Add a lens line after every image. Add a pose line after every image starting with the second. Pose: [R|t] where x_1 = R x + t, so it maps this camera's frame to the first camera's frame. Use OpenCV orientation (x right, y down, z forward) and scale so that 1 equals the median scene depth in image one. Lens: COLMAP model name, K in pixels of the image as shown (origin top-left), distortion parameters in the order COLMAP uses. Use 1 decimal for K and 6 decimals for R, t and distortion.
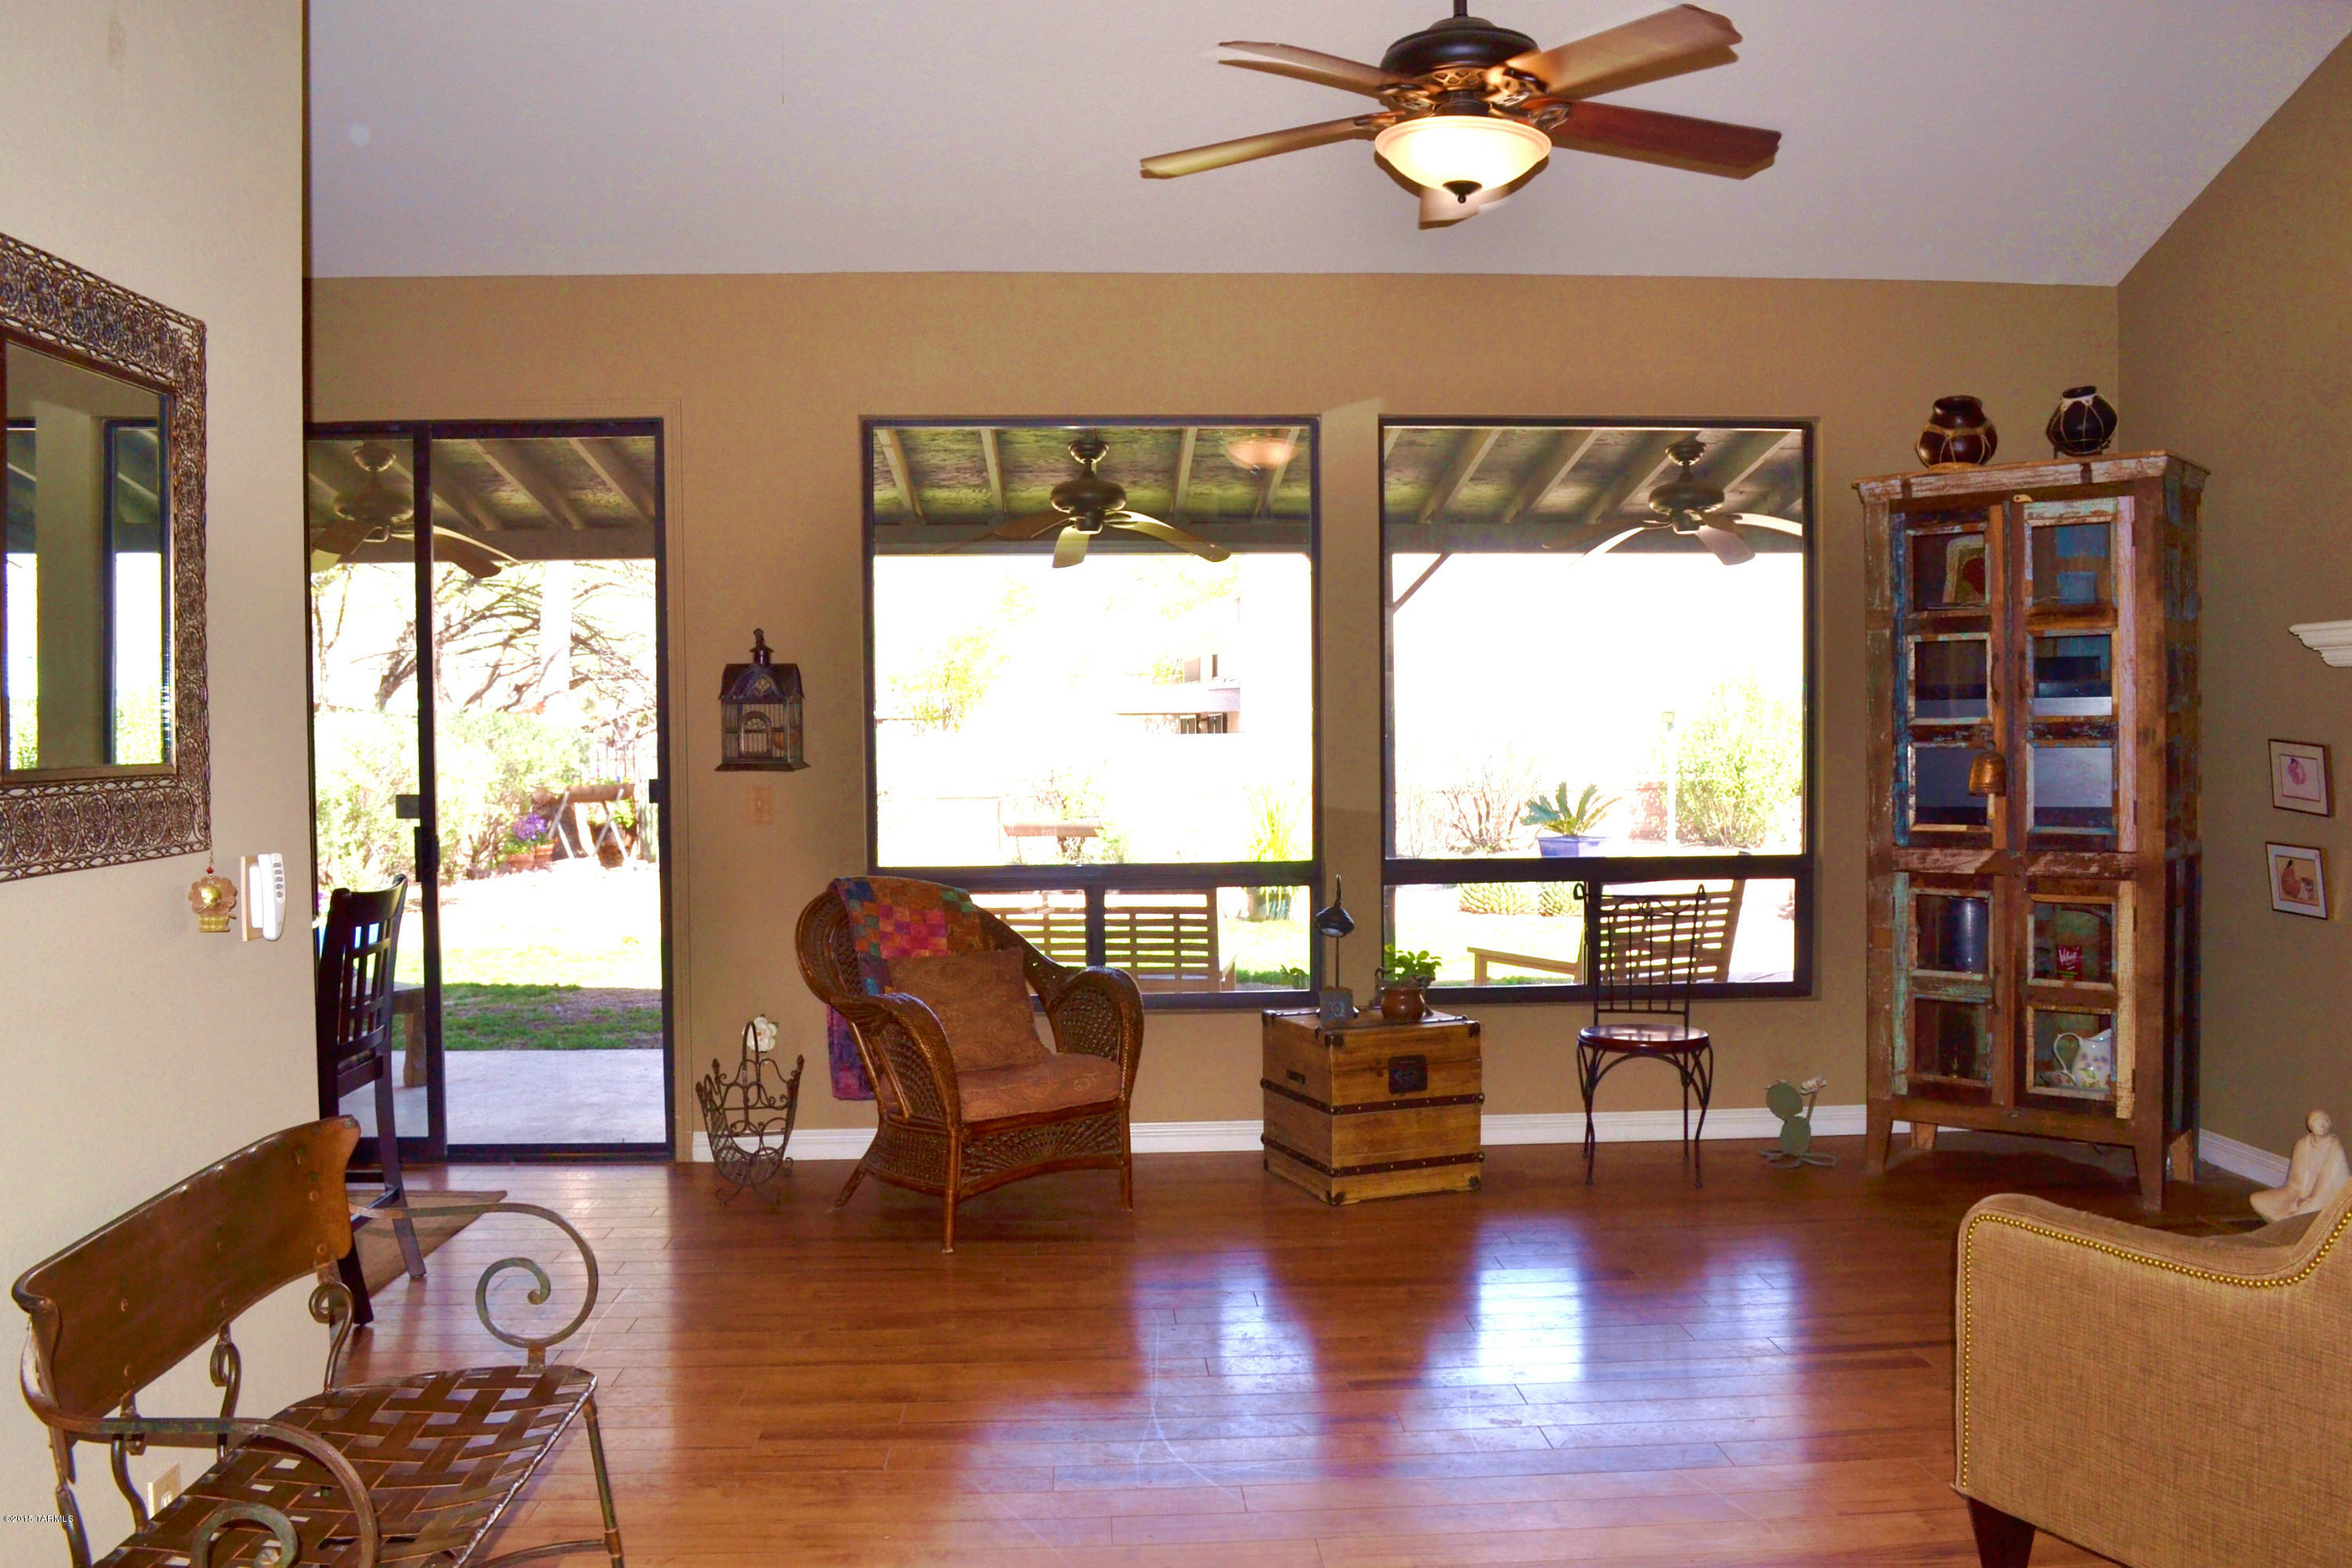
lens RADIAL K [[1889.5, 0, 1176.0], [0, 1889.5, 784.0], [0, 0, 1]] dist [-0.079283, 0.006809]
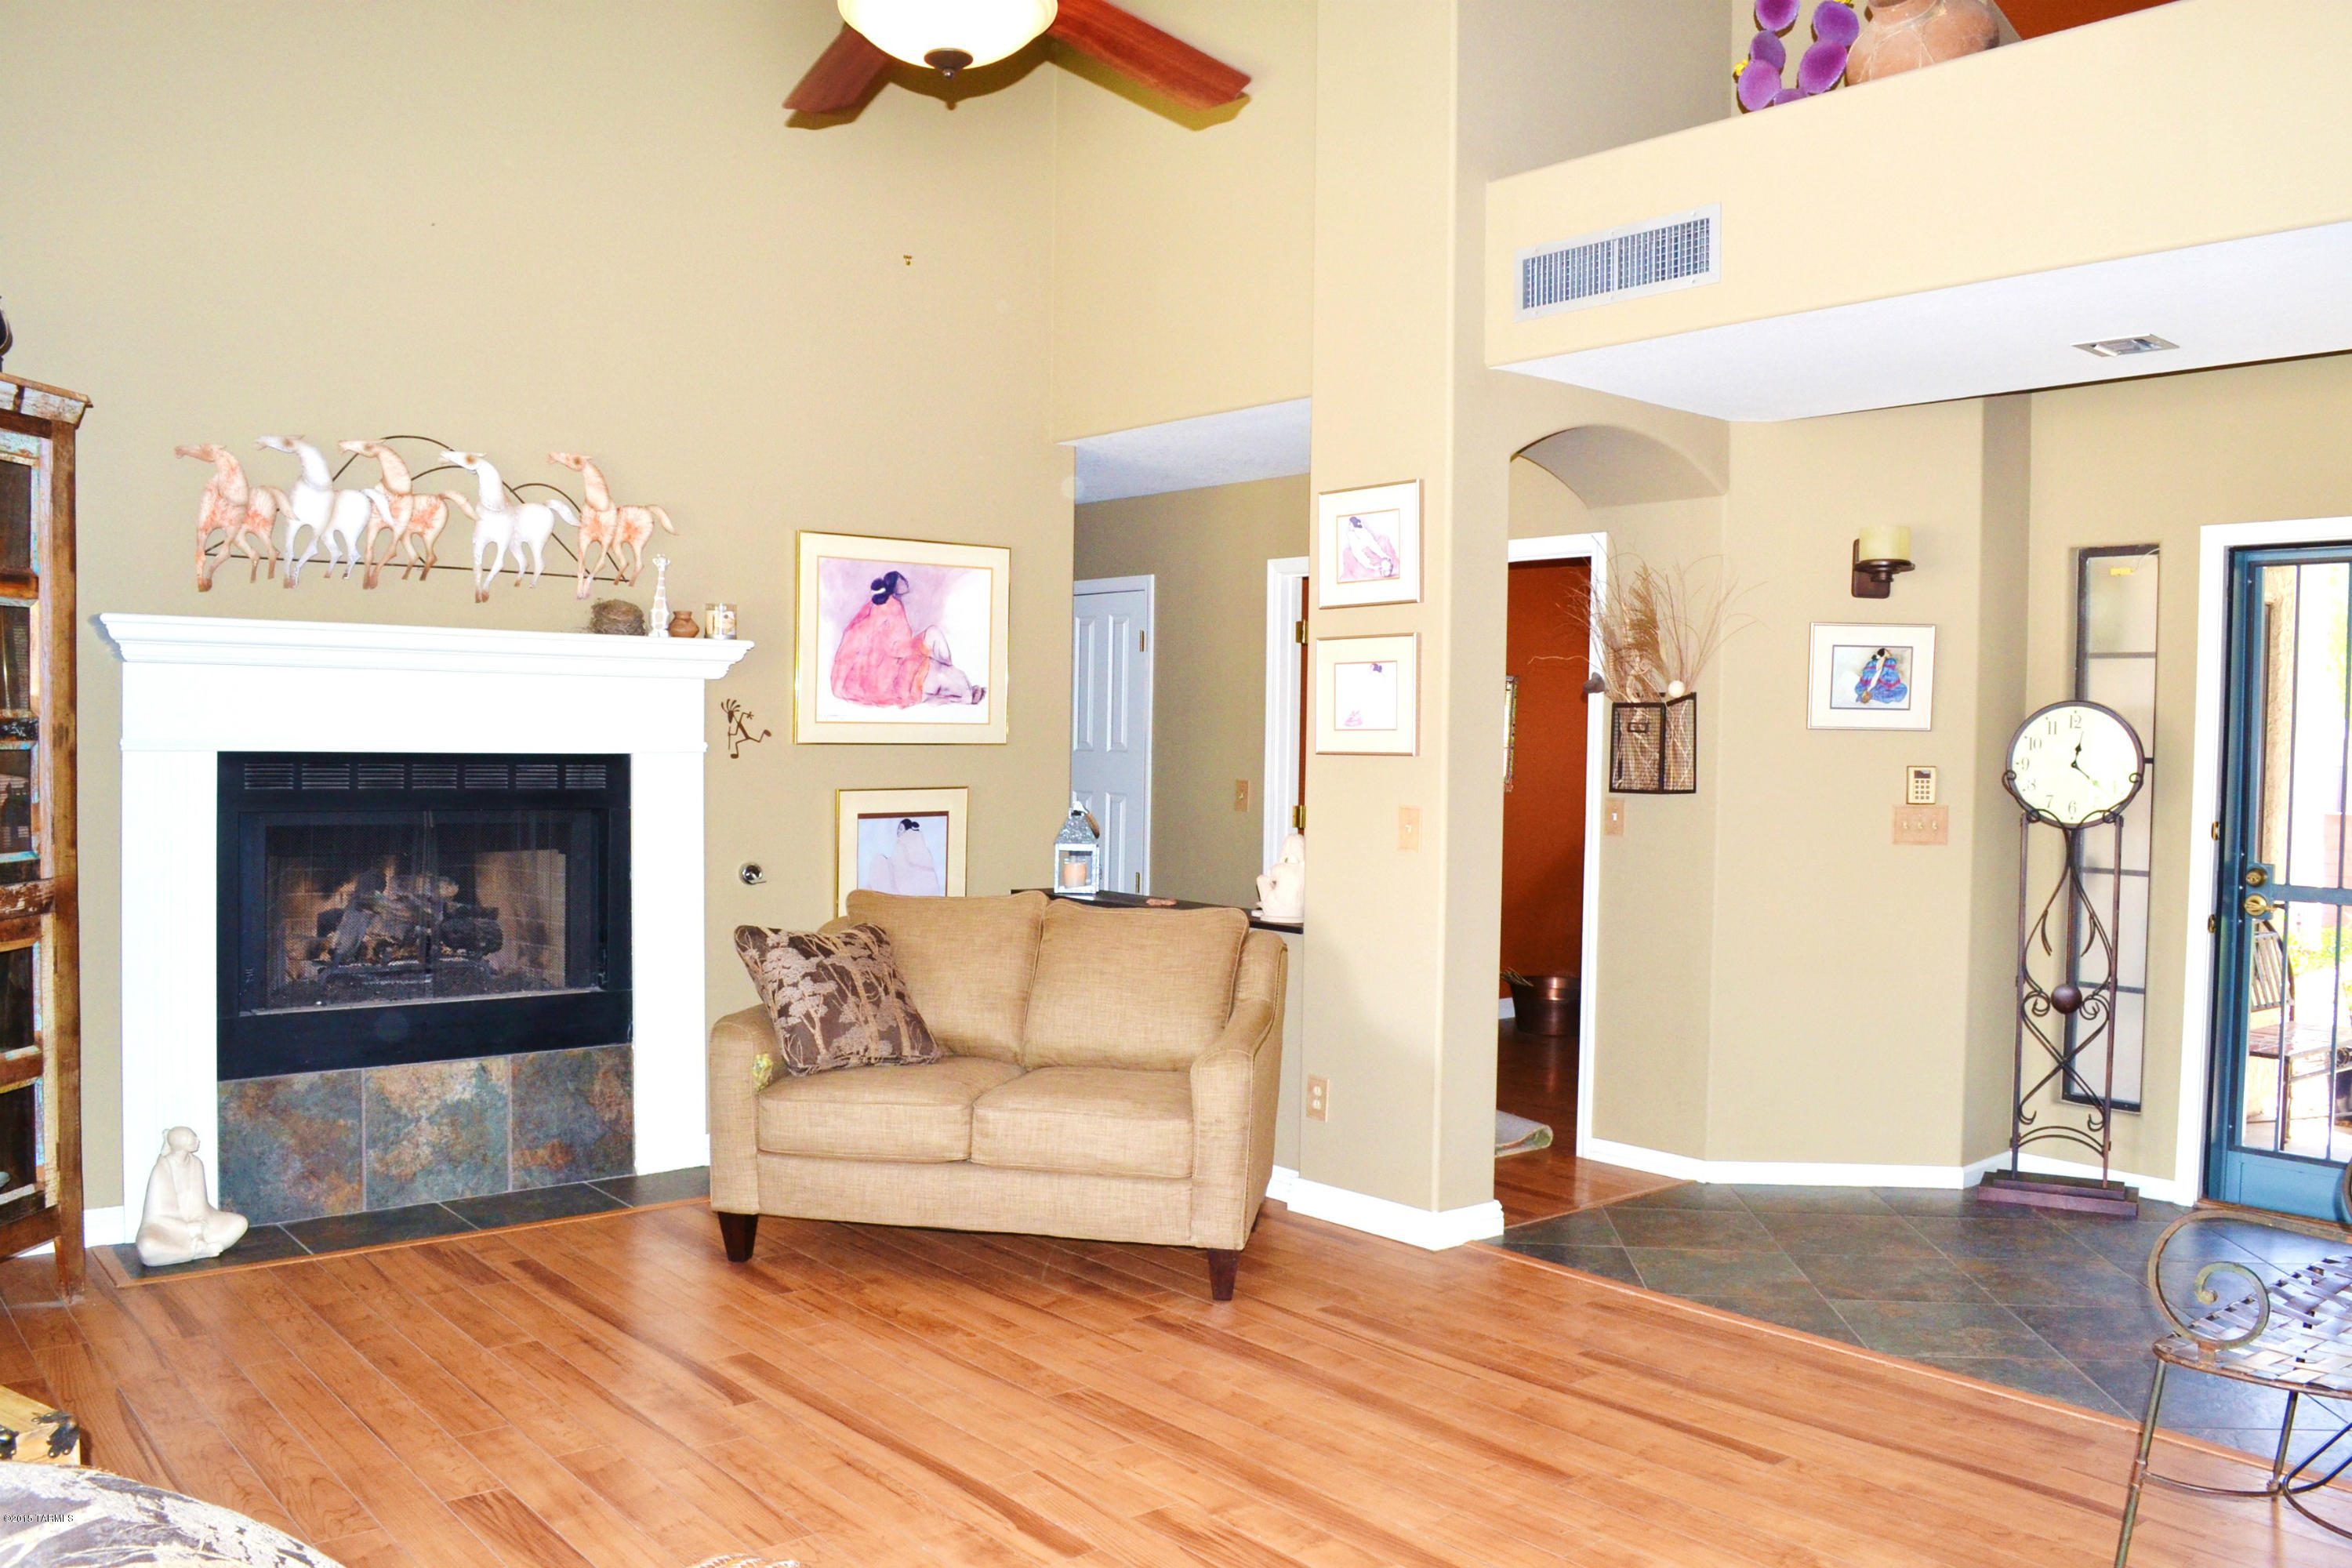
lens RADIAL K [[1889.5, 0, 1176.0], [0, 1889.5, 784.0], [0, 0, 1]] dist [-0.079283, 0.006809]
pose [[-0.601582, -0.023396, 0.798468, -0.404062], [0.013342, 0.999137, 0.039328, -0.028239], [-0.798700, 0.034313, -0.600751, 1.034061]]
